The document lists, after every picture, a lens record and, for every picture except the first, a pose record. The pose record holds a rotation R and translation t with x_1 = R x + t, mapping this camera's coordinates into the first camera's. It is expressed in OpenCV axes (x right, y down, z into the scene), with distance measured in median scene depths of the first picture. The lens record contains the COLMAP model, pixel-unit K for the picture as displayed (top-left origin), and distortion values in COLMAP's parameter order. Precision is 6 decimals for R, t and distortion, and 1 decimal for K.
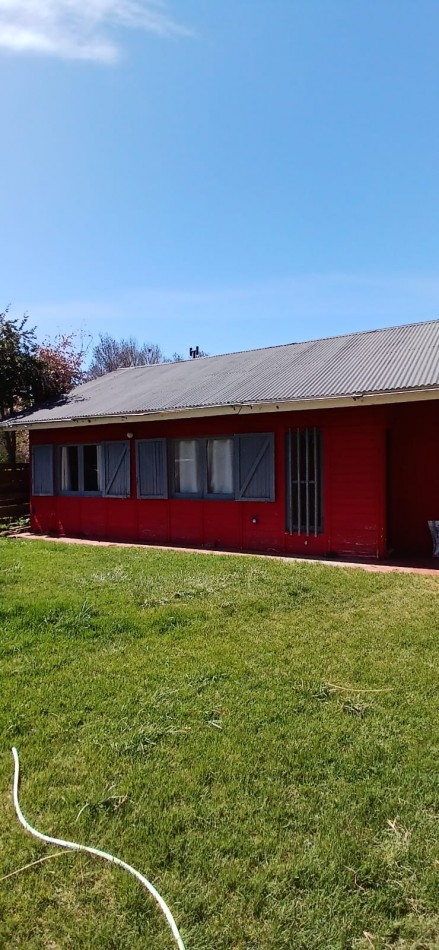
lens RADIAL K [[457.2, 0, 219.5], [0, 457.2, 475.0], [0, 0, 1]] dist [0.076267, -0.103835]
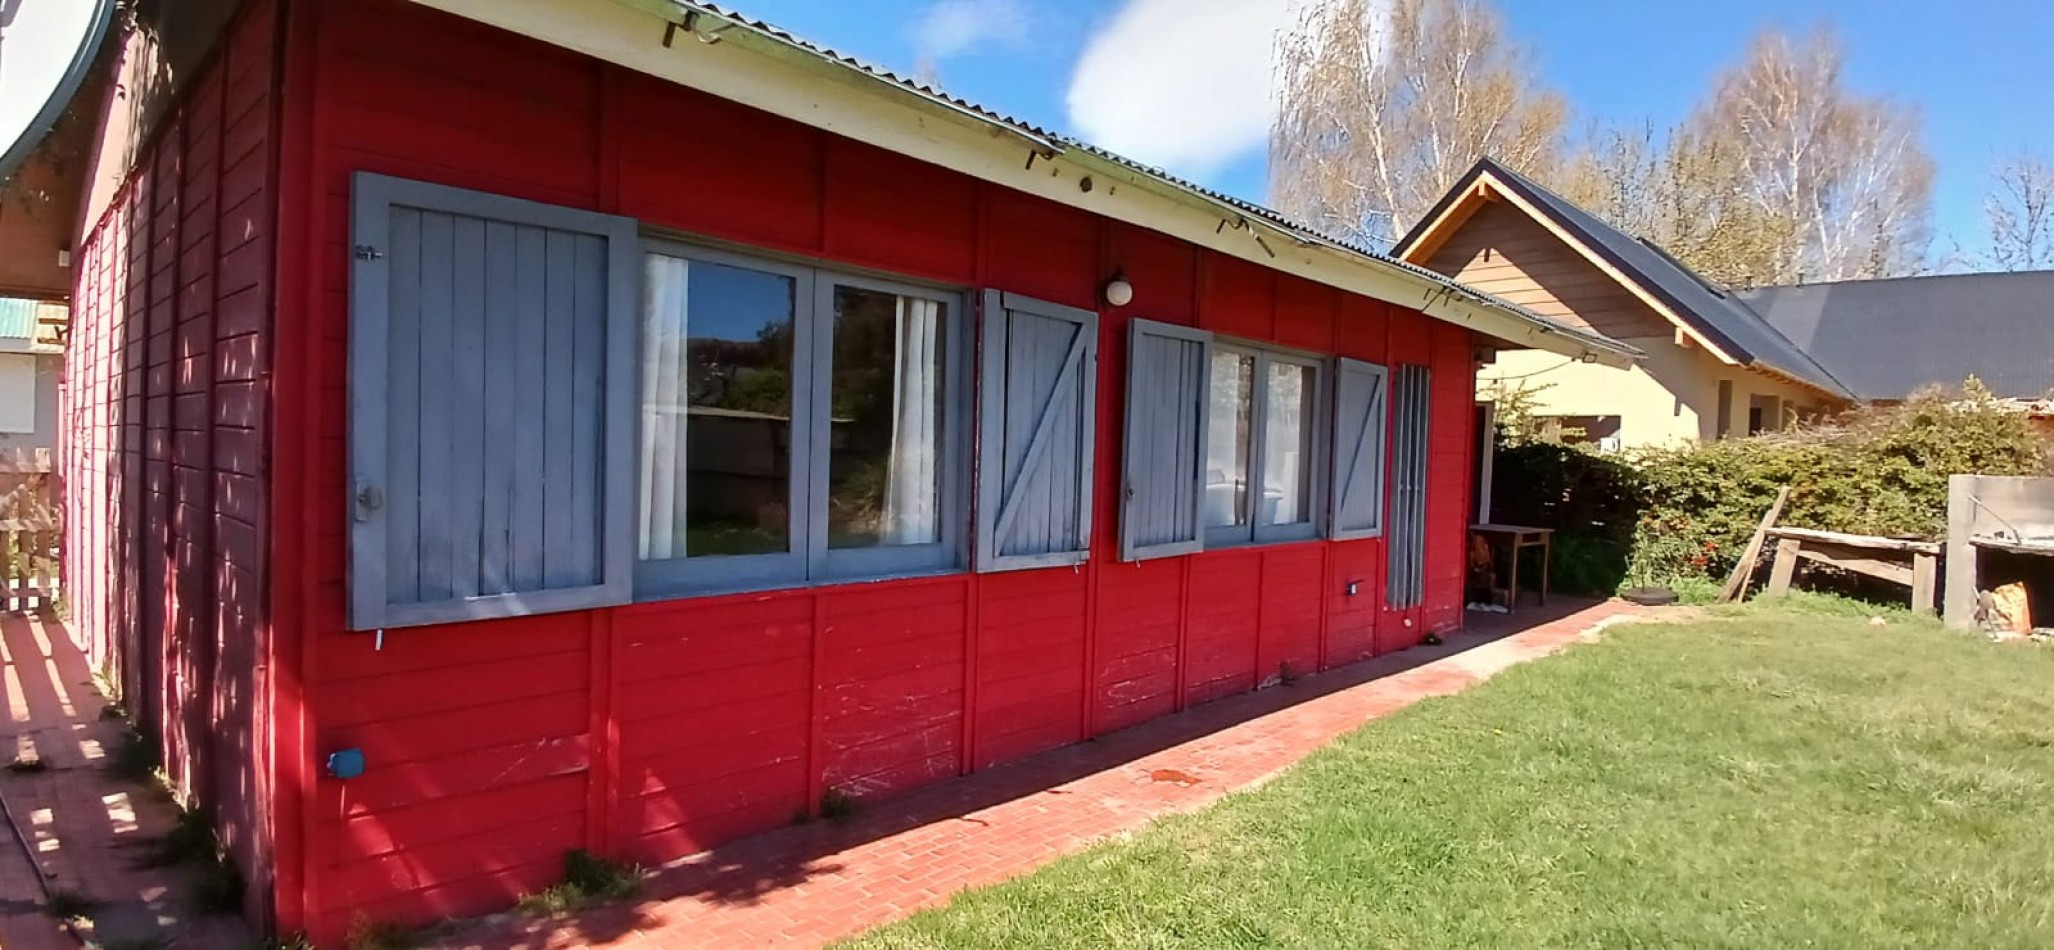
lens RADIAL K [[988.5, 0, 1027.0], [0, 988.5, 475.0], [0, 0, 1]] dist [0.076267, -0.103835]
pose [[0.236327, -0.001338, 0.971673, -0.703933], [-0.024351, 0.999677, 0.007299, 0.003310], [-0.971368, -0.025386, 0.236218, 0.932285]]
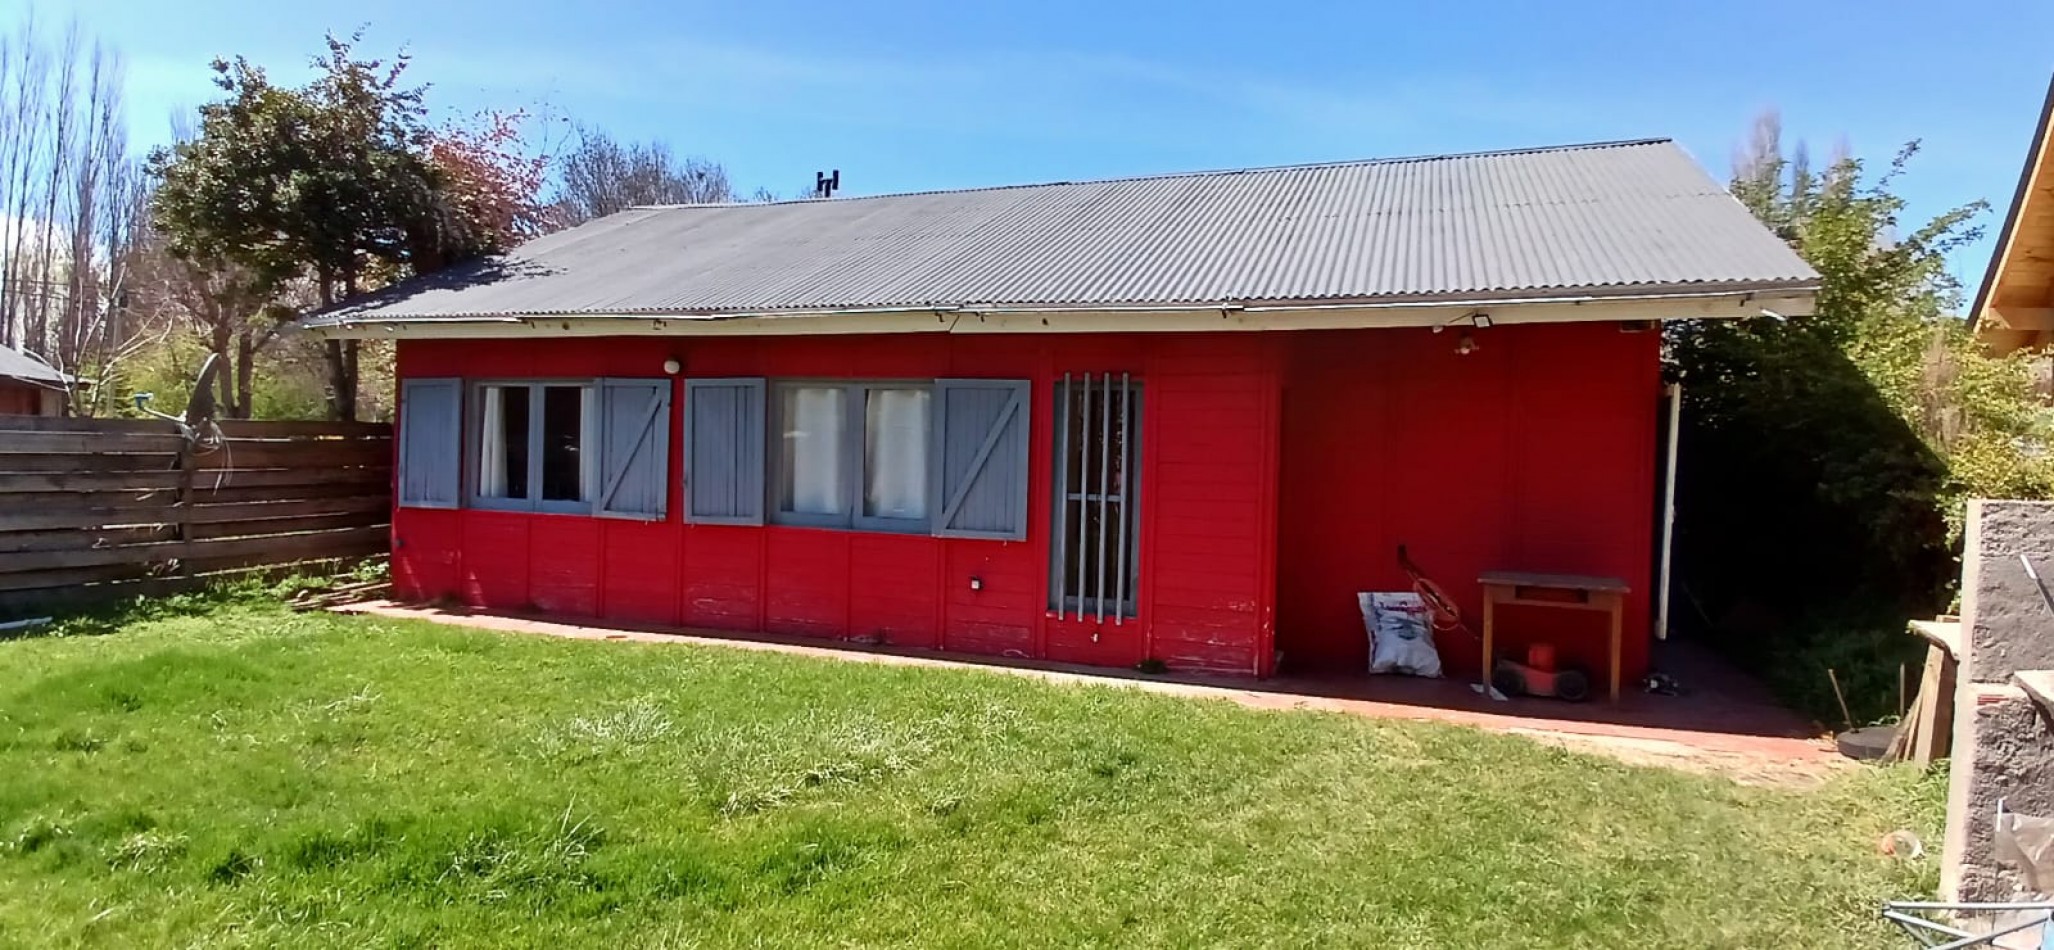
lens RADIAL K [[988.5, 0, 1027.0], [0, 988.5, 475.0], [0, 0, 1]] dist [0.076267, -0.103835]
pose [[0.982208, 0.039490, 0.183596, -0.044153], [-0.039842, 0.999204, -0.001778, -0.001975], [-0.183521, -0.005568, 0.983000, 0.072478]]
